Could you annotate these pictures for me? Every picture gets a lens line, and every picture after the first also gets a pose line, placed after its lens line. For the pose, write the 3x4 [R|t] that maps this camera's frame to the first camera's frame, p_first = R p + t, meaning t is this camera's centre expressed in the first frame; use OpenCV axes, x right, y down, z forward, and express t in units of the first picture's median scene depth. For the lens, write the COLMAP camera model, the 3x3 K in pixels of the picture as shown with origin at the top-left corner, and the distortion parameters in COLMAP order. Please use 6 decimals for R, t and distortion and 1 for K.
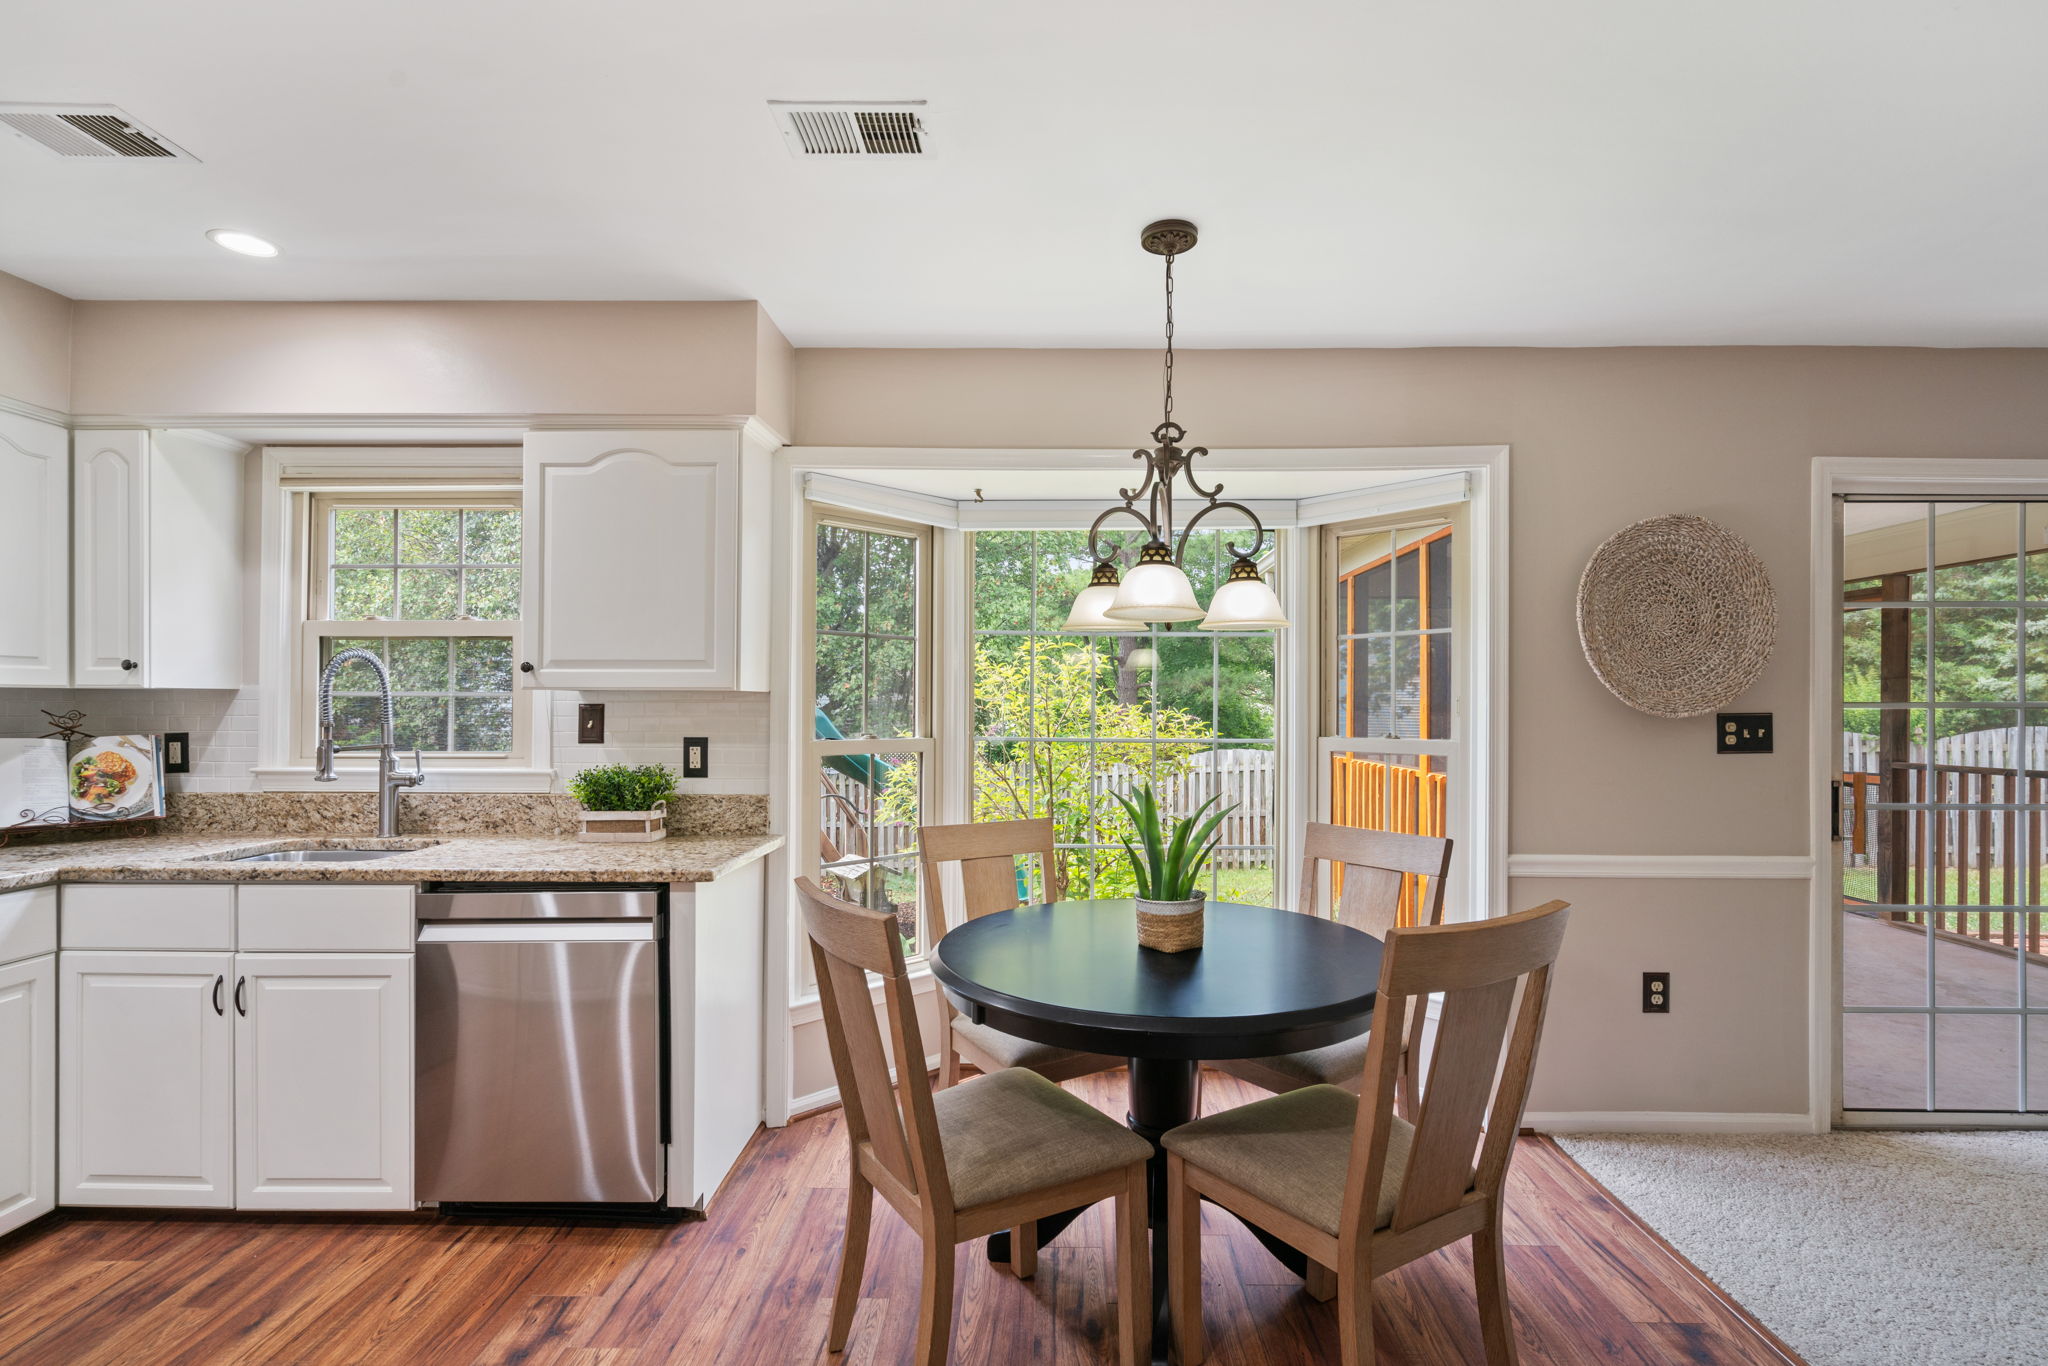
lens RADIAL K [[943.7, 0, 1022.9], [0, 943.7, 692.3], [0, 0, 1]] dist [-0.012470, 0.003330]
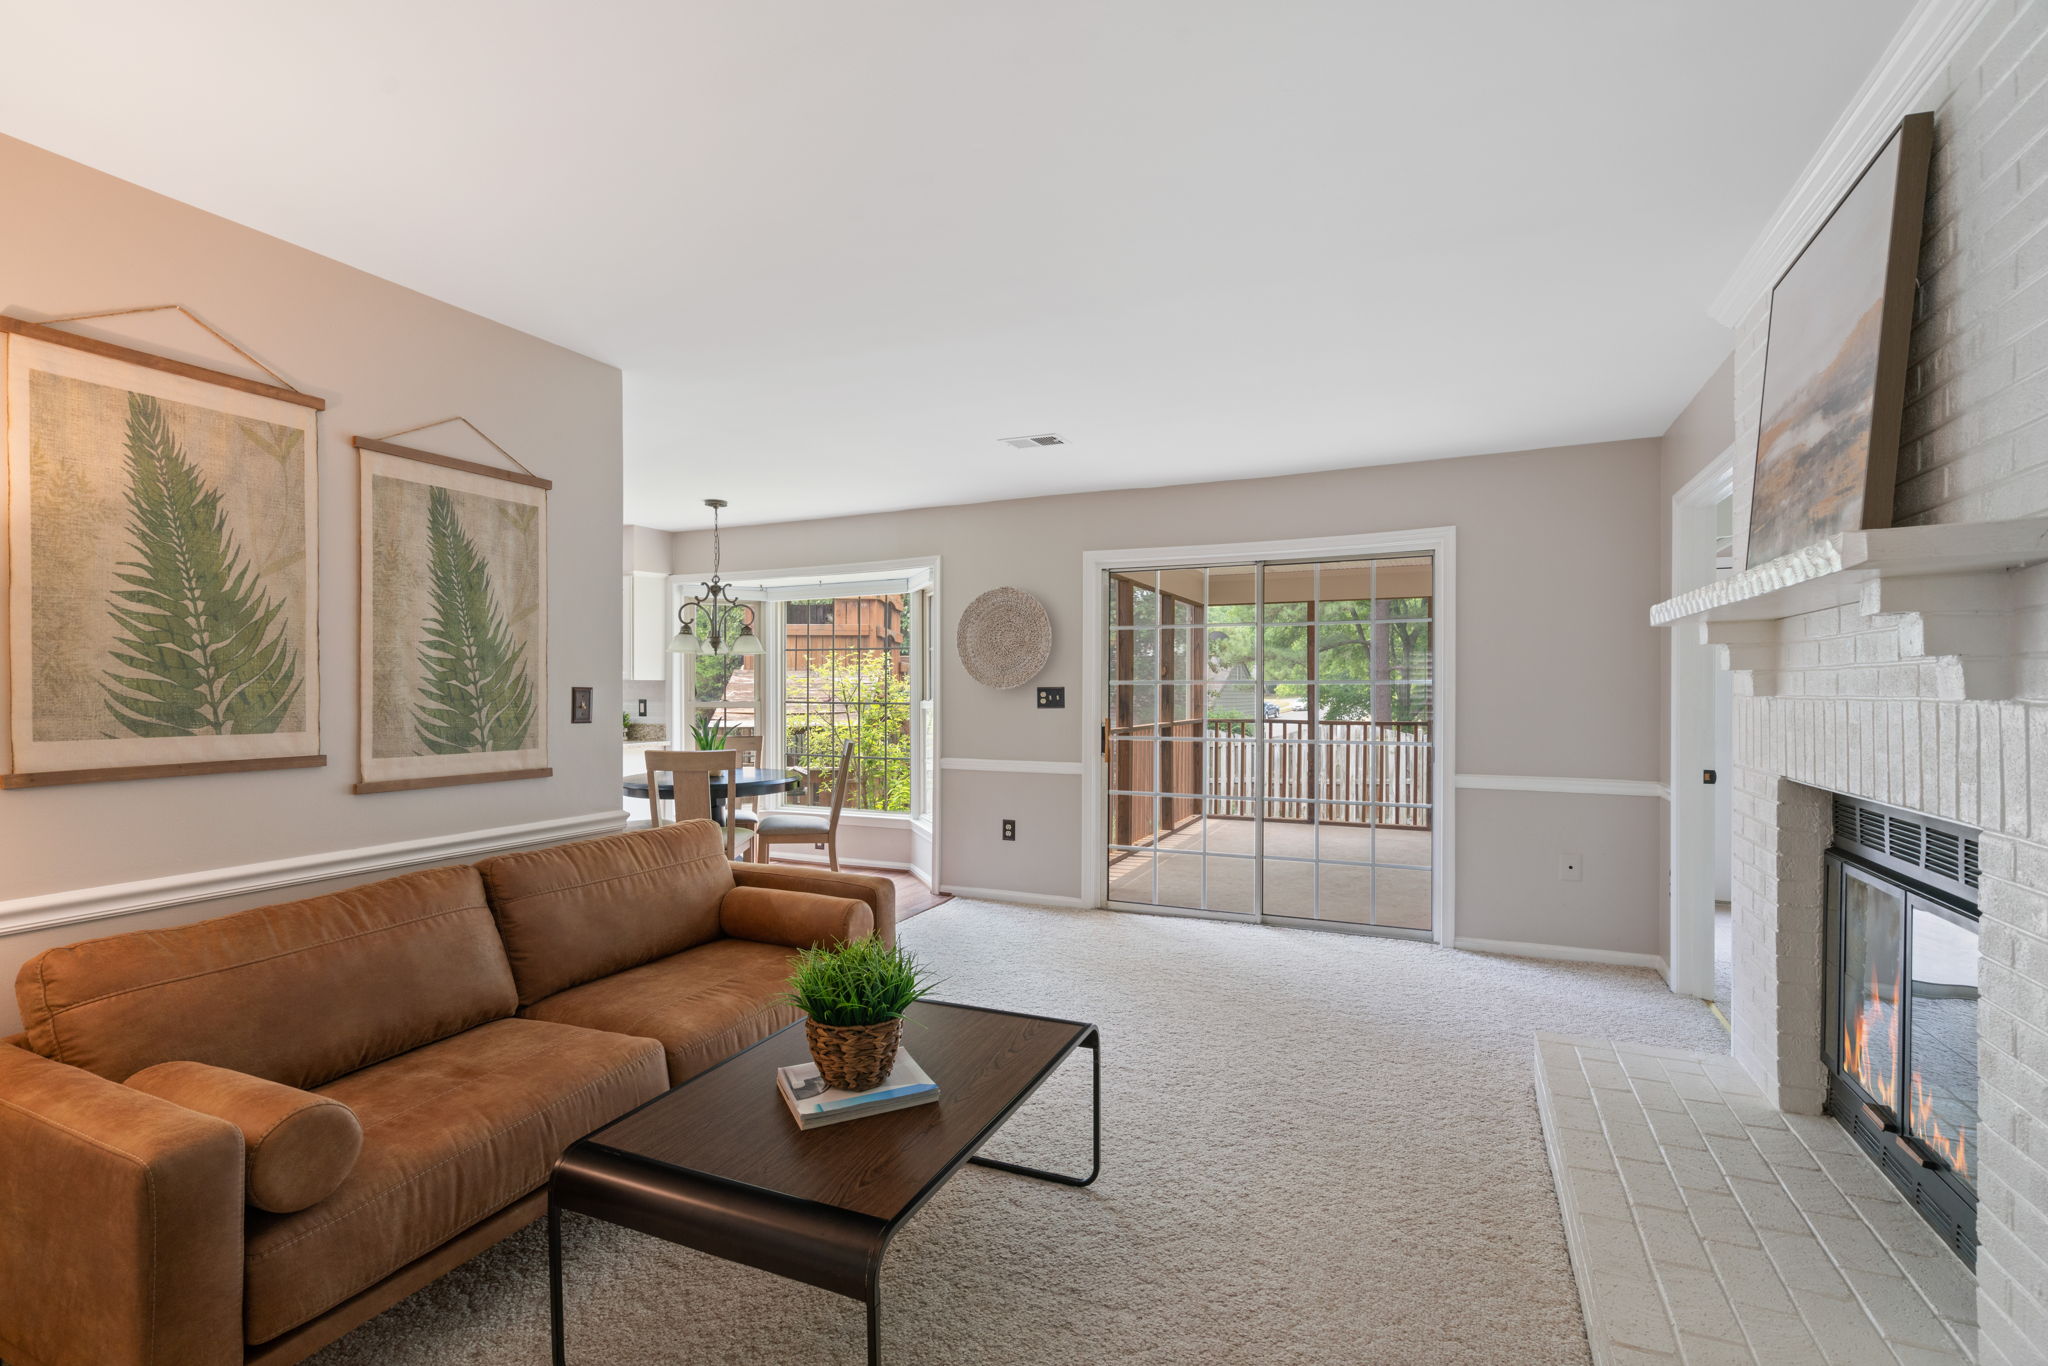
lens RADIAL K [[943.7, 0, 1034.8], [0, 943.7, 684.3], [0, 0, 1]] dist [-0.012470, 0.003330]
pose [[0.914270, -0.006499, -0.405053, 1.524752], [0.009006, 0.999950, 0.004285, 0.008067], [0.405005, -0.007566, 0.914283, -0.775182]]
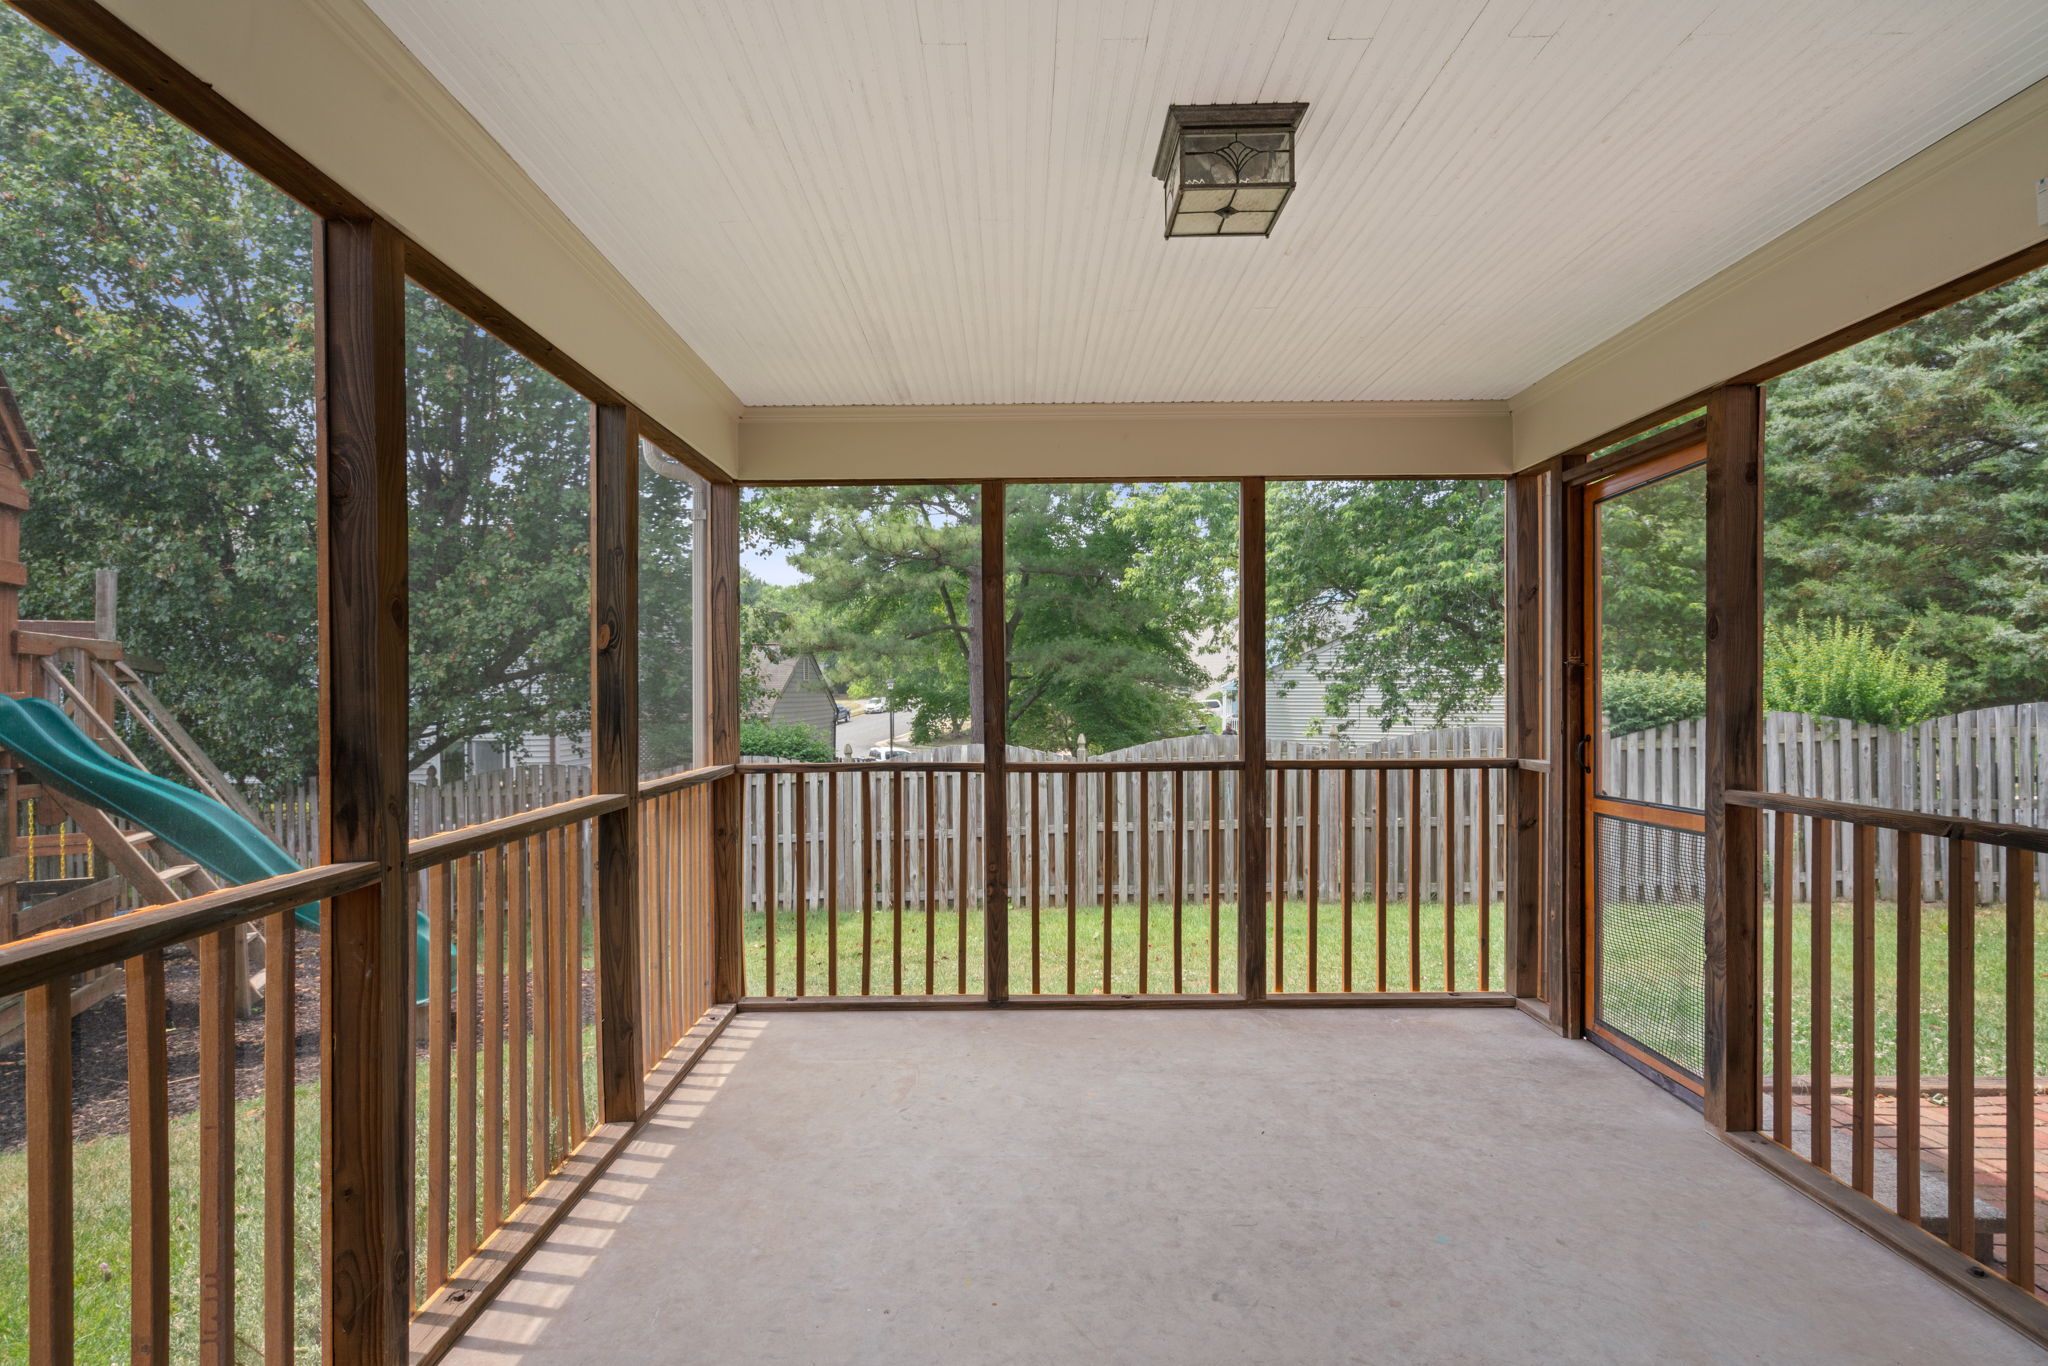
lens RADIAL K [[1004.6, 0, 1018.0], [0, 1004.6, 679.8], [0, 0, 1]] dist [-0.000819, -0.000738]
pose [[0.999854, -0.014707, 0.008662, 1.126916], [0.014650, 0.999870, 0.006681, 0.019626], [-0.008759, -0.006553, 0.999940, 0.984554]]
